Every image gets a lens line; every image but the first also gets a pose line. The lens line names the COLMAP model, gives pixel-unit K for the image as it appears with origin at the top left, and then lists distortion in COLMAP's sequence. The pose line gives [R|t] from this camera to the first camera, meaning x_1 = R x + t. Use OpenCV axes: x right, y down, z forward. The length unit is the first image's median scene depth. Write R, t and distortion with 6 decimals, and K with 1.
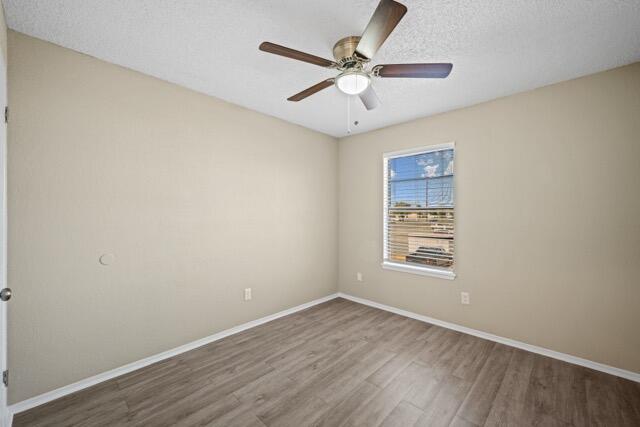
lens RADIAL K [[263.9, 0, 320.6], [0, 263.9, 212.1], [0, 0, 1]] dist [0.001522, 0.000048]
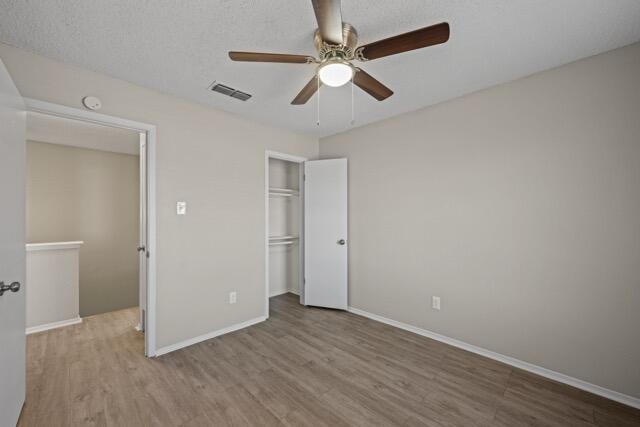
lens RADIAL K [[253.6, 0, 322.0], [0, 253.6, 217.2], [0, 0, 1]] dist [-0.000118, -0.000125]
pose [[-0.022689, 0.001230, -0.999742, 0.787453], [0.003892, 0.999992, 0.001141, 0.005943], [0.999735, -0.003865, -0.022694, 0.771363]]
